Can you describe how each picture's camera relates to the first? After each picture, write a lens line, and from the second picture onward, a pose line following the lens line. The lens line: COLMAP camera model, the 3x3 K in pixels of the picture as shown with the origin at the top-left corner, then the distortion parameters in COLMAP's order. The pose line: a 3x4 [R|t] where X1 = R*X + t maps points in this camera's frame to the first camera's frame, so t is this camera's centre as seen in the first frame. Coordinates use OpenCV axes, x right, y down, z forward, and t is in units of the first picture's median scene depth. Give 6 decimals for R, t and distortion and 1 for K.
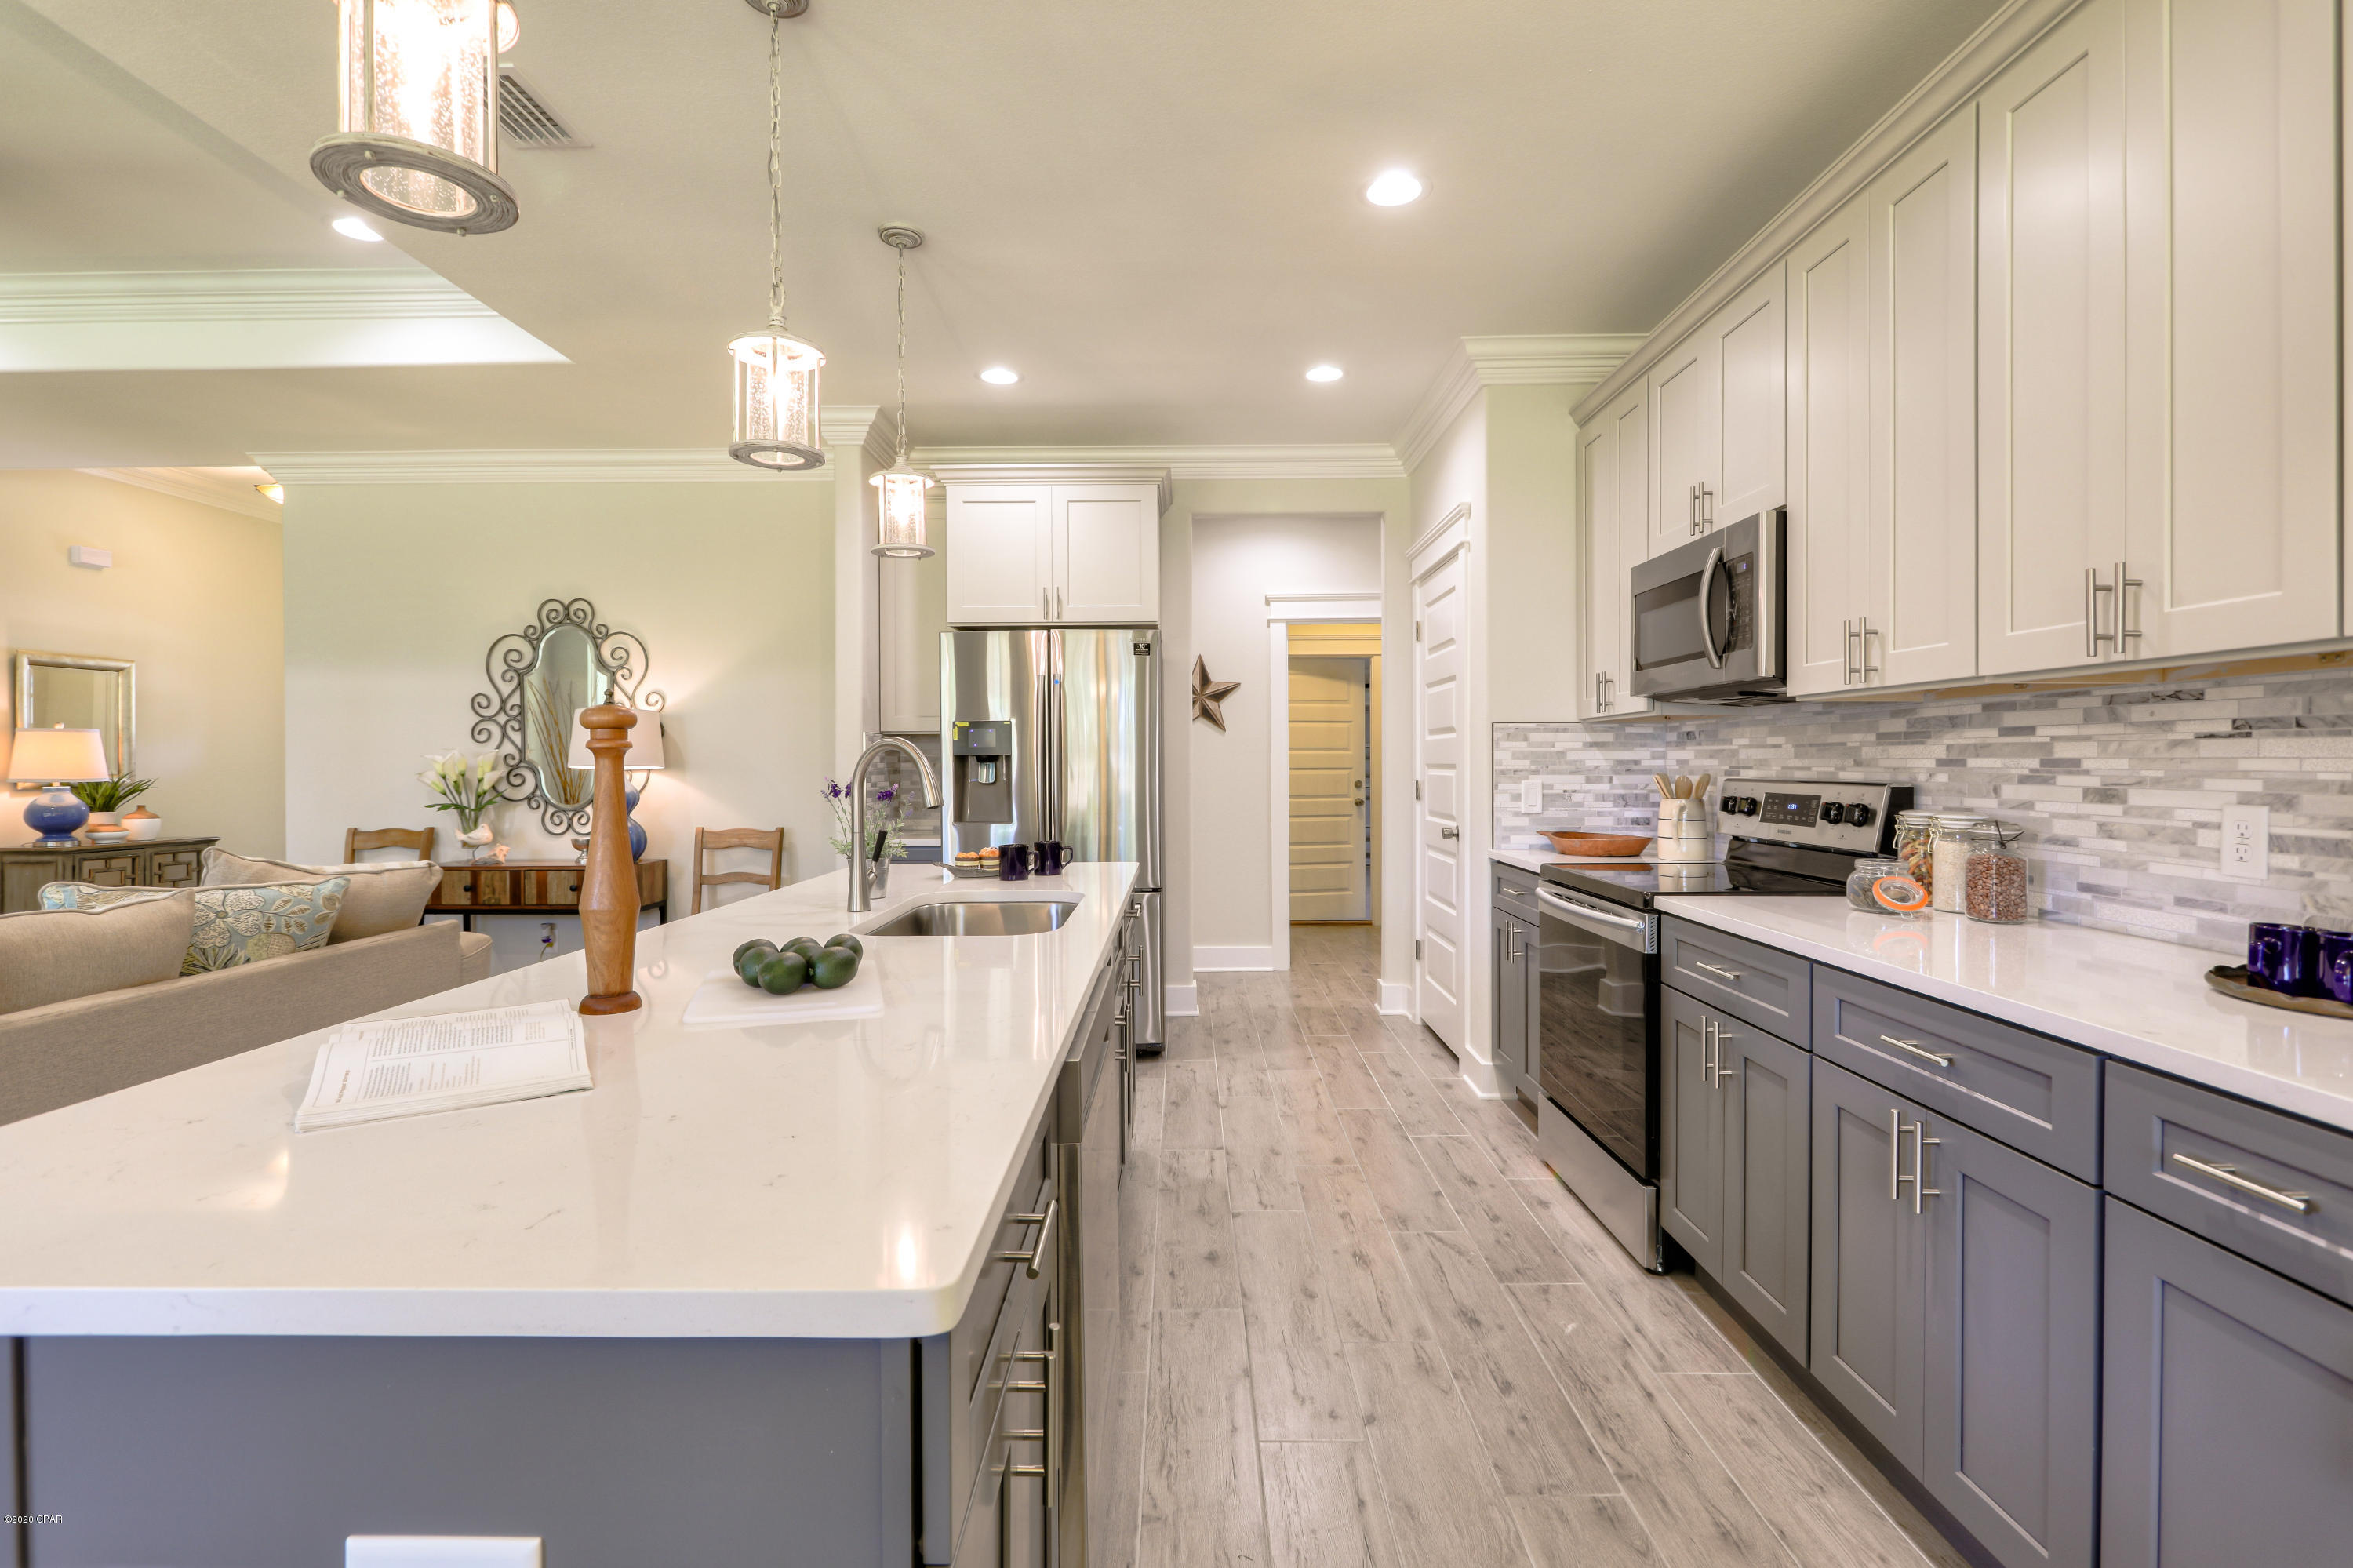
lens RADIAL K [[1059.5, 0, 1171.7], [0, 1059.5, 766.0], [0, 0, 1]] dist [-0.001962, -0.000326]
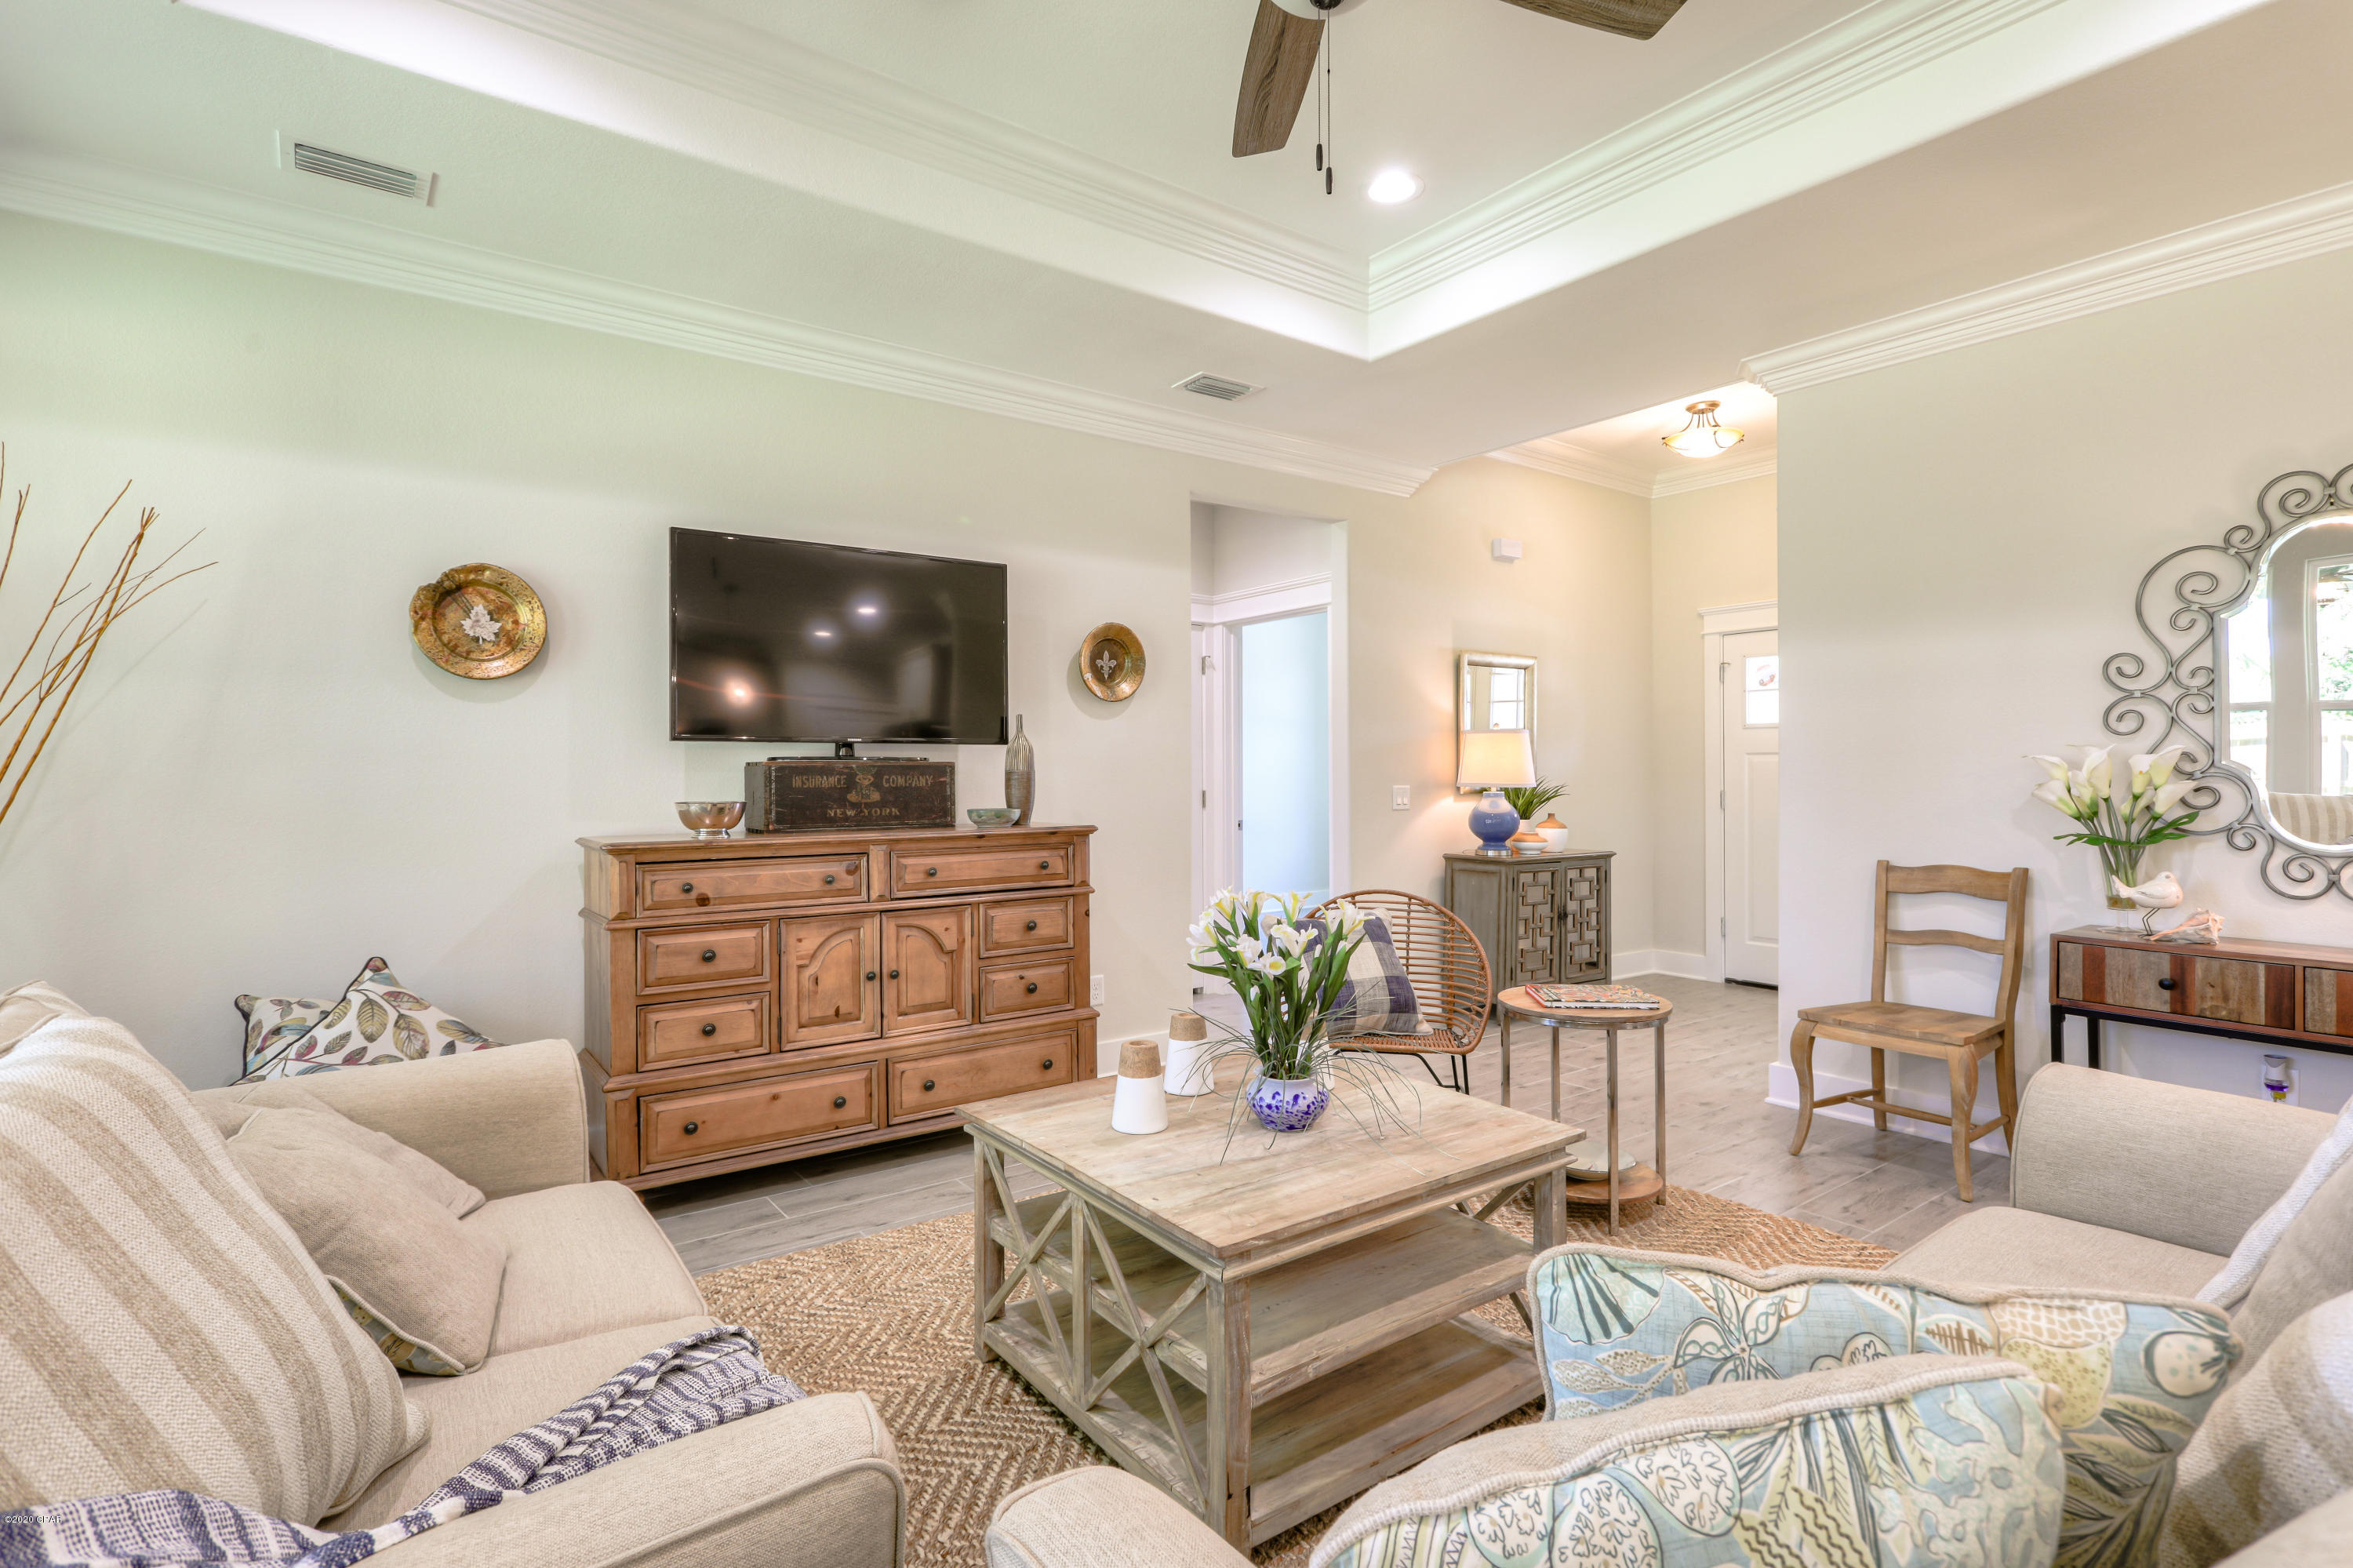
lens RADIAL K [[1141.9, 0, 1174.9], [0, 1141.9, 778.6], [0, 0, 1]] dist [0.000531, 0.000089]
pose [[0.603927, 0.011330, -0.796959, -0.460183], [-0.008551, 0.999934, 0.007736, 0.002612], [0.796994, 0.002142, 0.603984, 0.175813]]
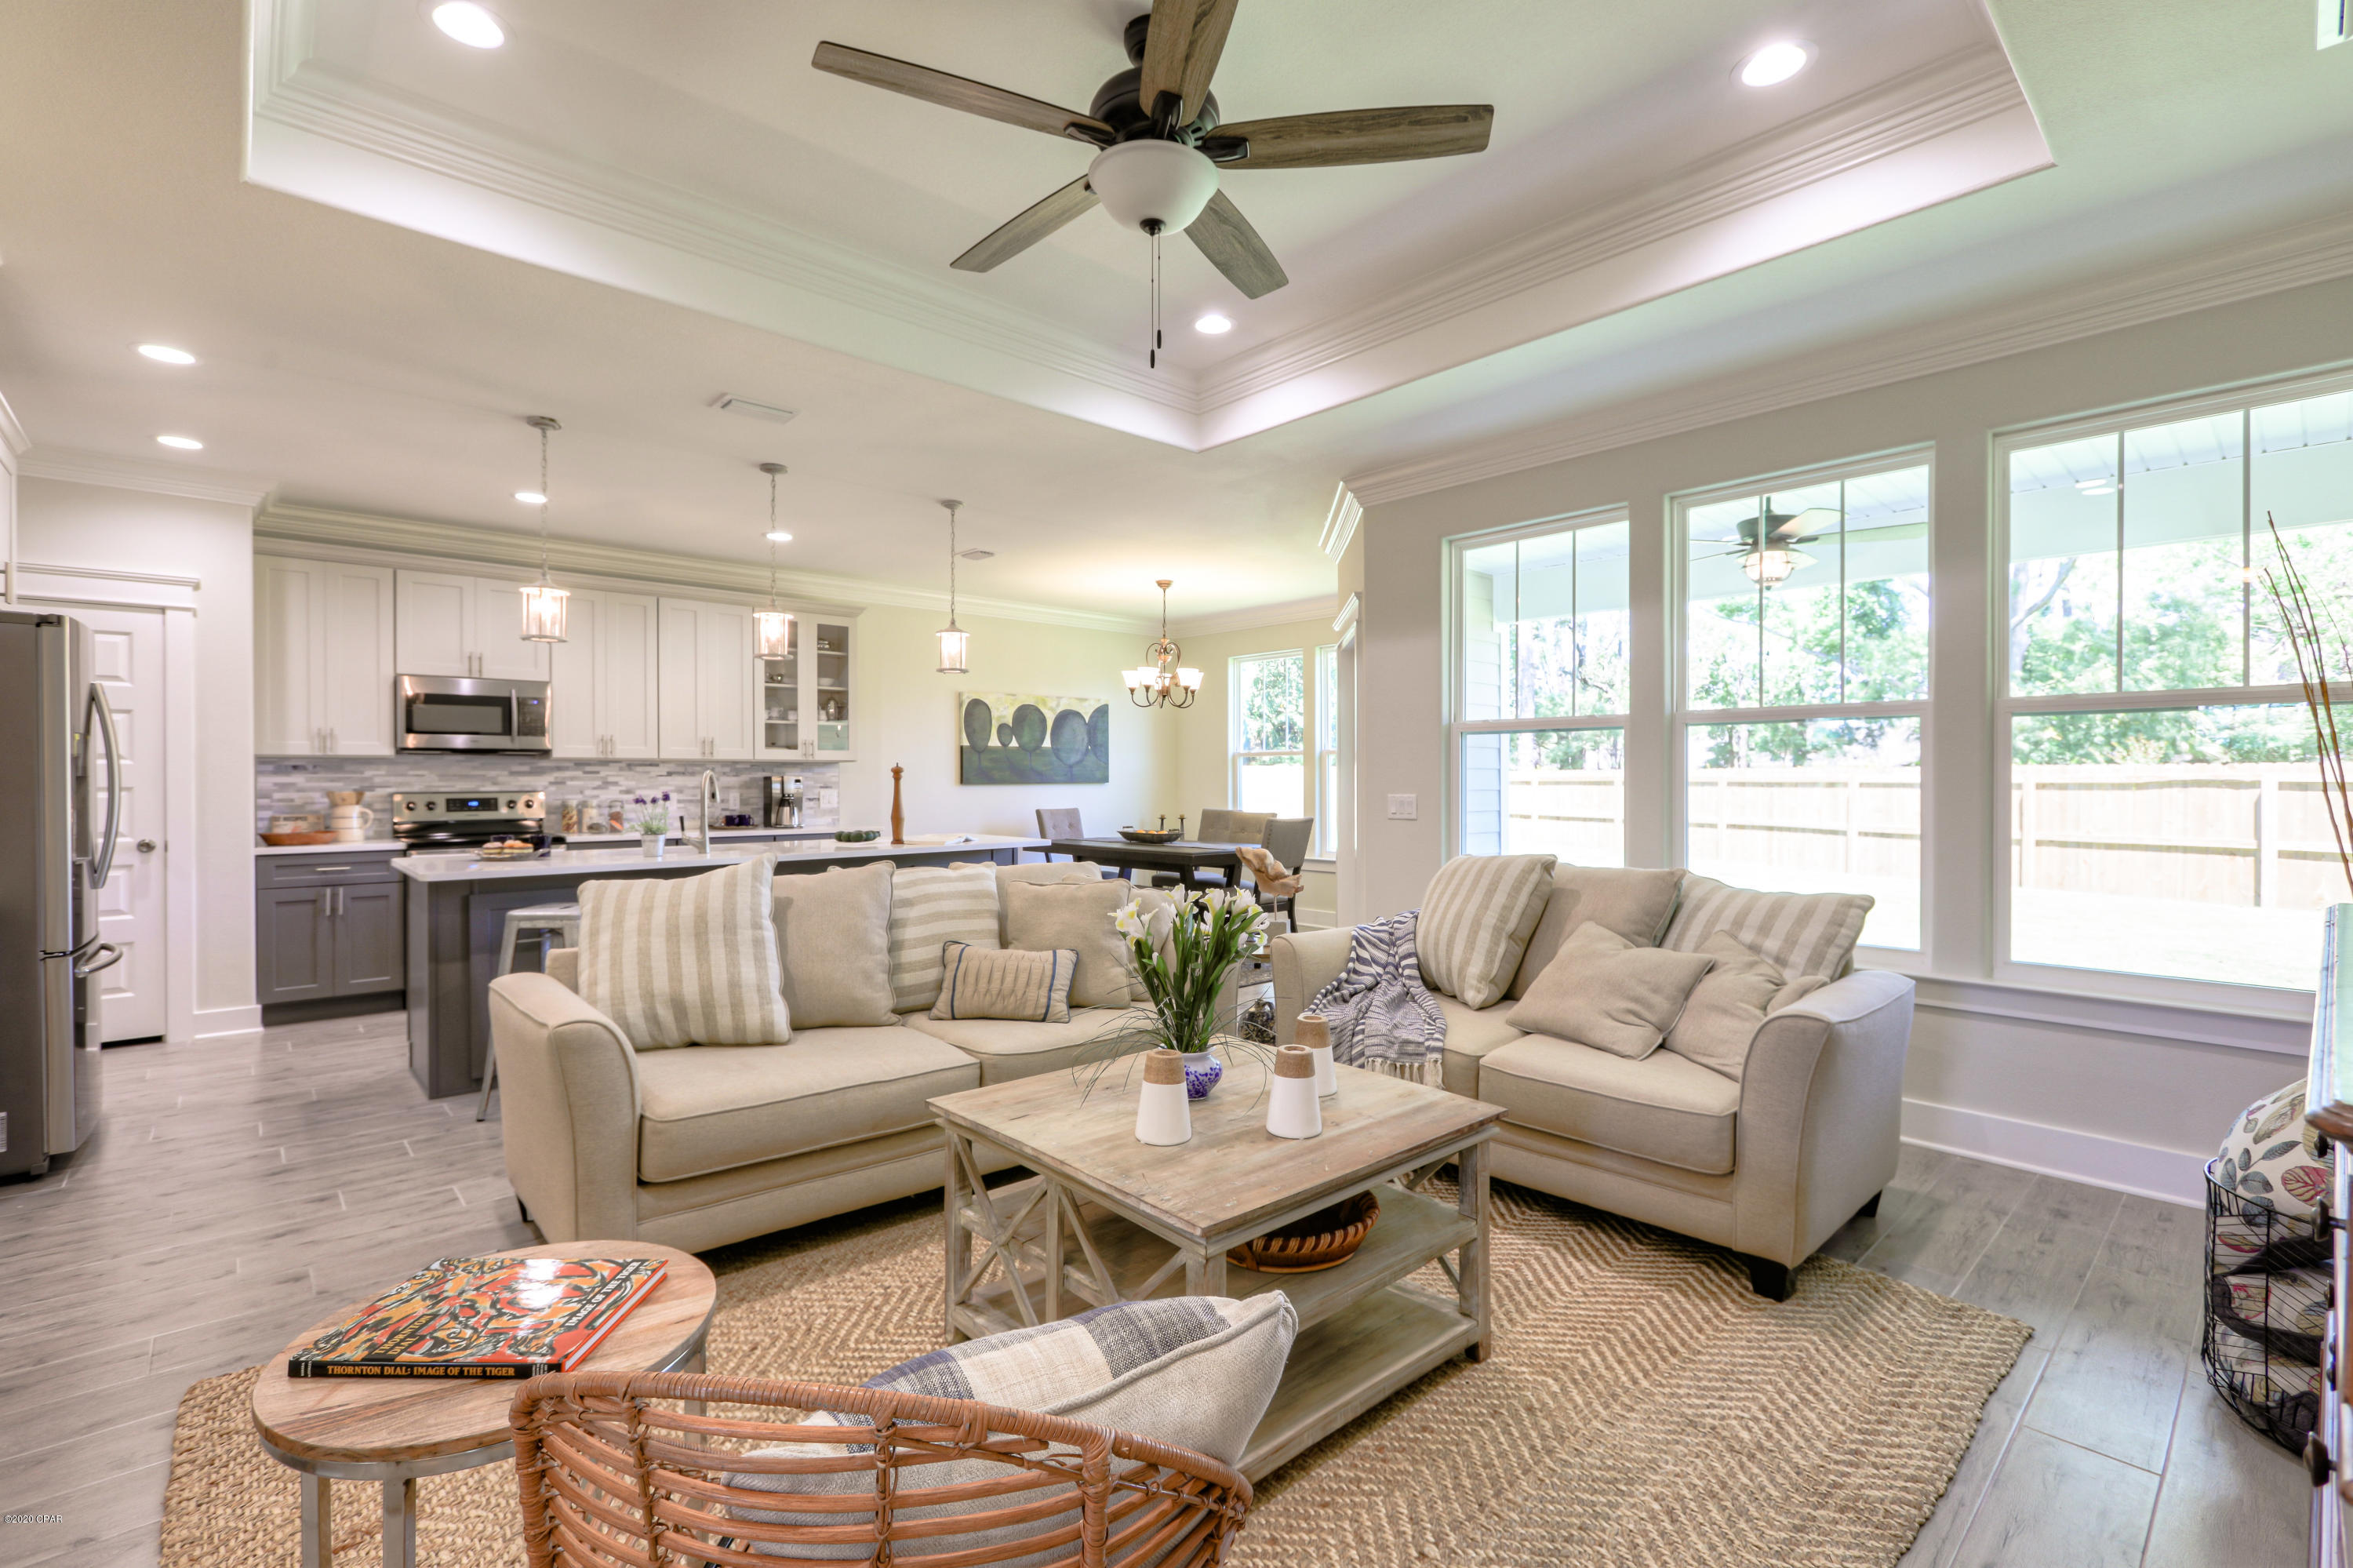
lens RADIAL K [[1059.5, 0, 1169.1], [0, 1059.5, 782.3], [0, 0, 1]] dist [-0.001962, -0.000326]
pose [[-0.678839, 0.002366, 0.734283, -2.478646], [0.008672, 0.999951, 0.004794, -0.004760], [-0.734236, 0.009622, -0.678826, 1.768883]]
